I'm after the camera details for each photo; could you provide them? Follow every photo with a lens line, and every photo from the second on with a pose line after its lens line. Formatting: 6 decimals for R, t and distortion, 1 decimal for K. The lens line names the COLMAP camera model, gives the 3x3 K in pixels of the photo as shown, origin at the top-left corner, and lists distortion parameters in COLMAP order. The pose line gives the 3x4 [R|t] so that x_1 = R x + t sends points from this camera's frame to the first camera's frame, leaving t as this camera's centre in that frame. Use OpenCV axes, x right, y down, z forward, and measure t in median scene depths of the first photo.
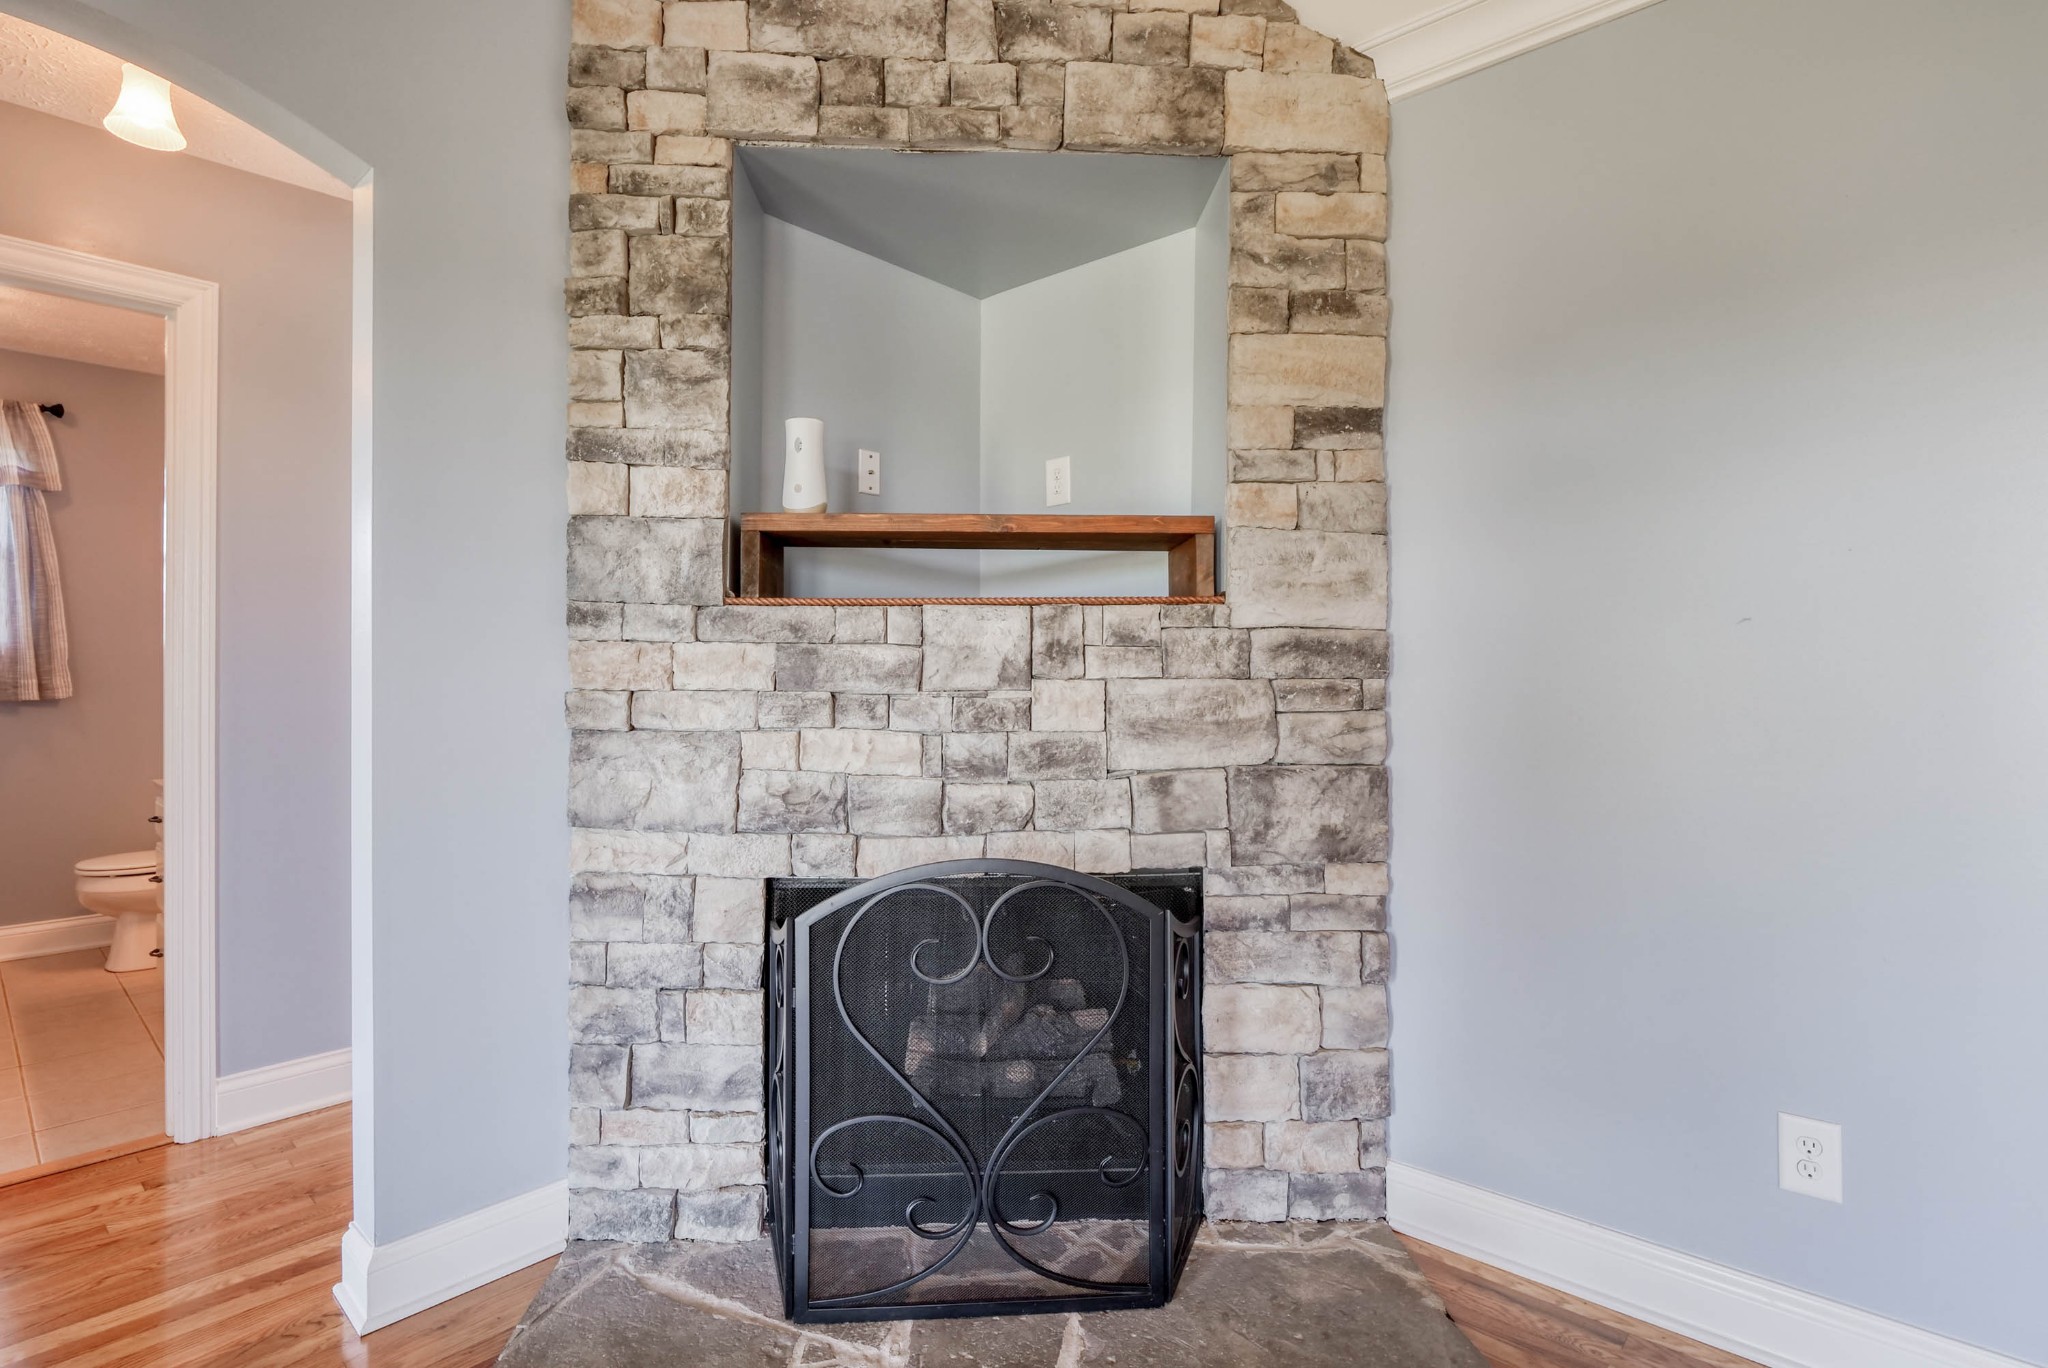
lens RADIAL K [[1008.6, 0, 1005.9], [0, 1008.6, 666.4], [0, 0, 1]] dist [-0.010839, -0.000580]
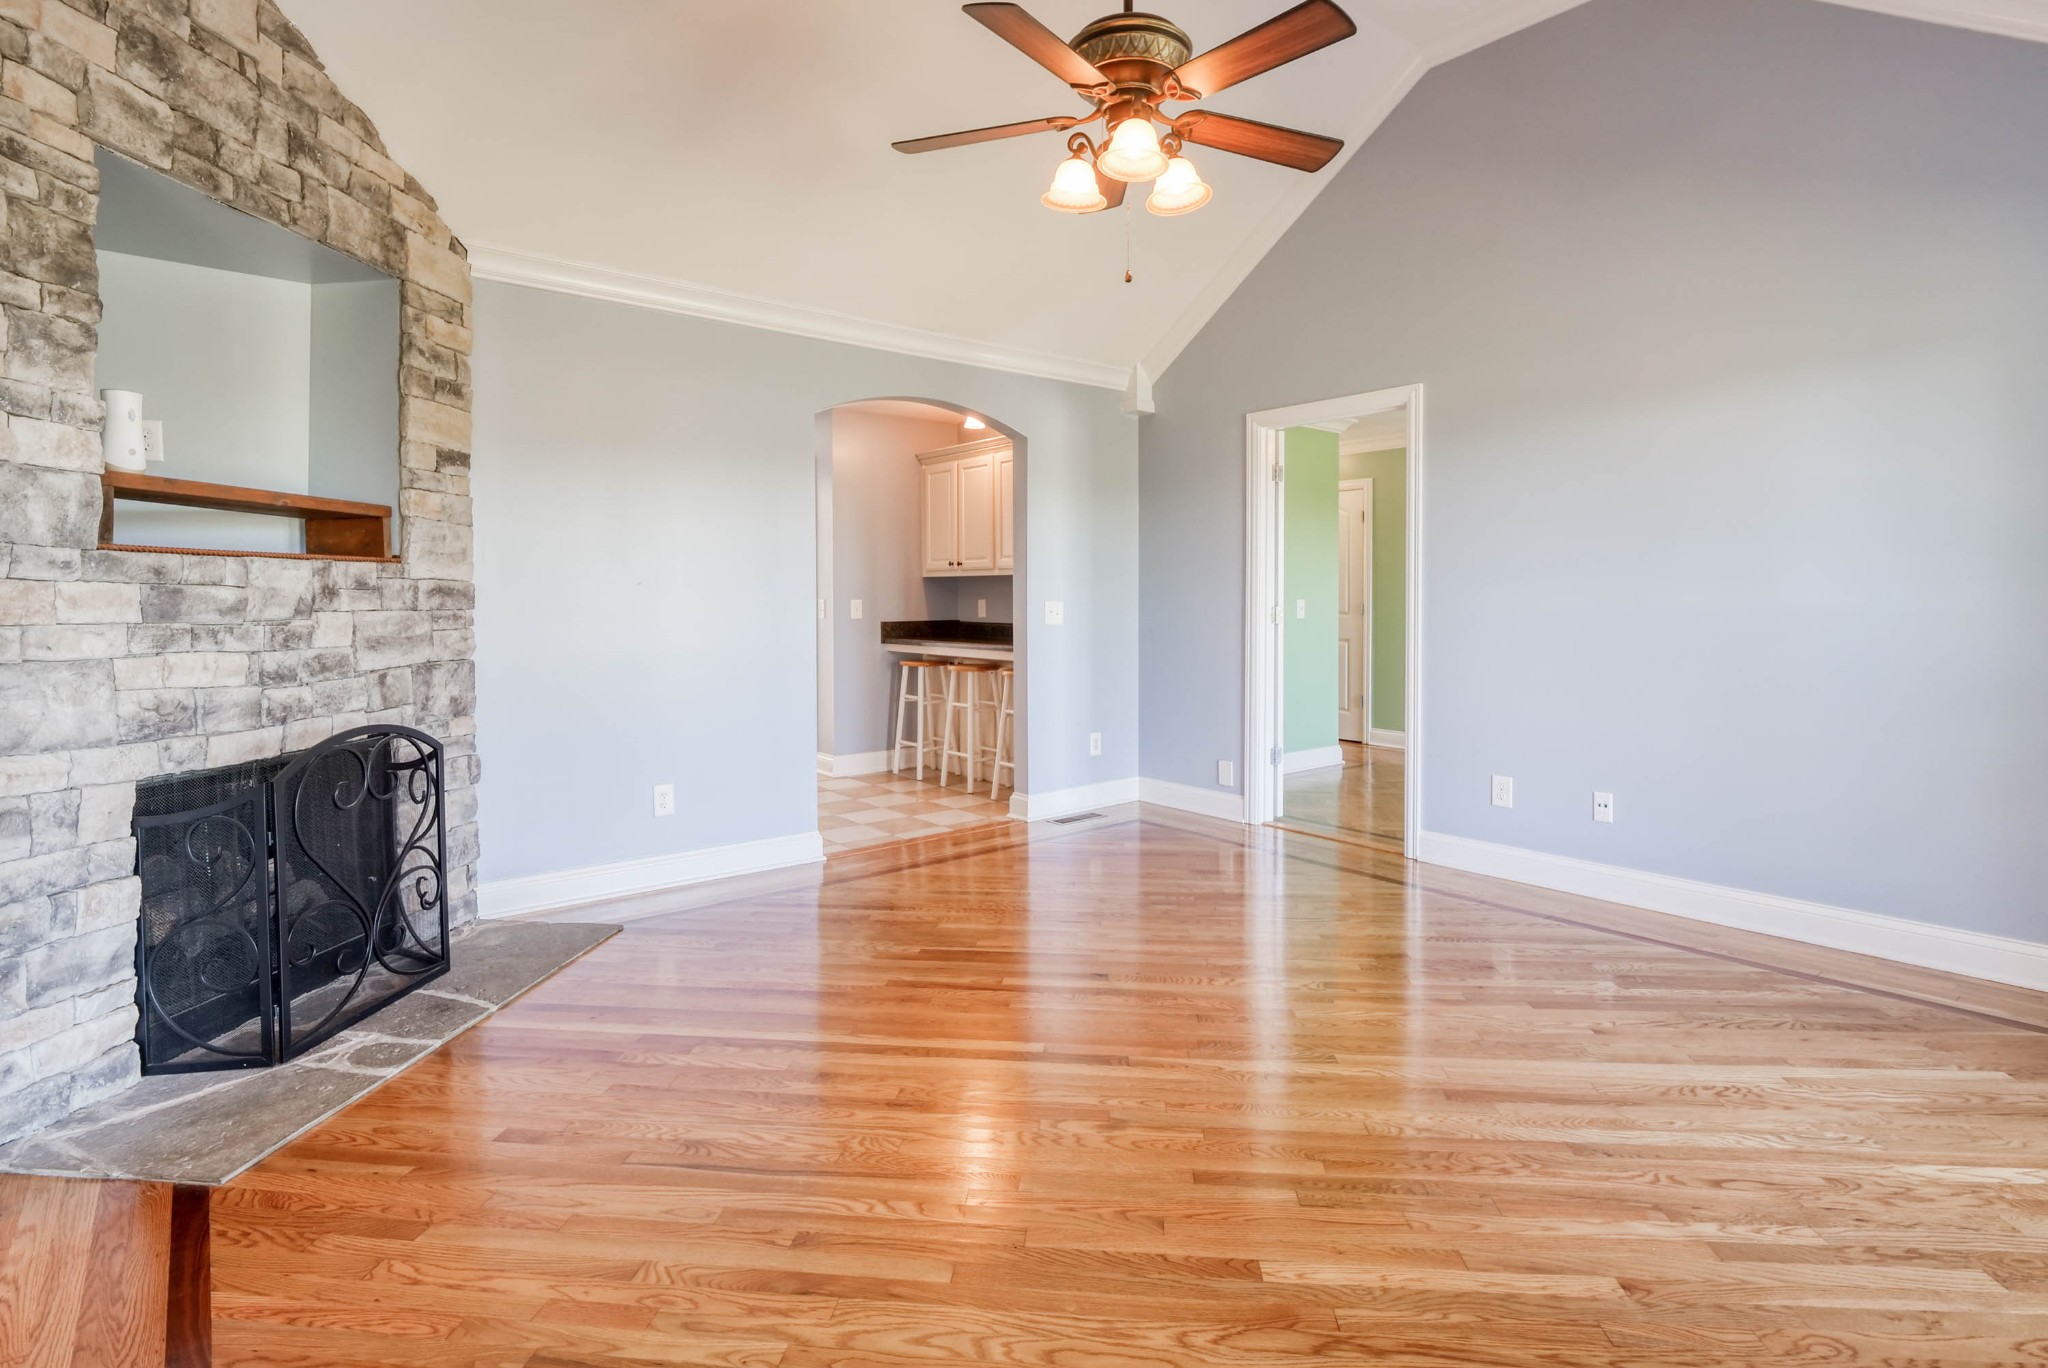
lens RADIAL K [[1008.6, 0, 1046.3], [0, 1008.6, 618.3], [0, 0, 1]] dist [-0.010839, -0.000580]
pose [[0.131733, -0.014903, 0.991173, -1.248590], [-0.002646, 0.999878, 0.015386, -0.002645], [-0.991282, -0.004649, 0.131678, -0.221672]]
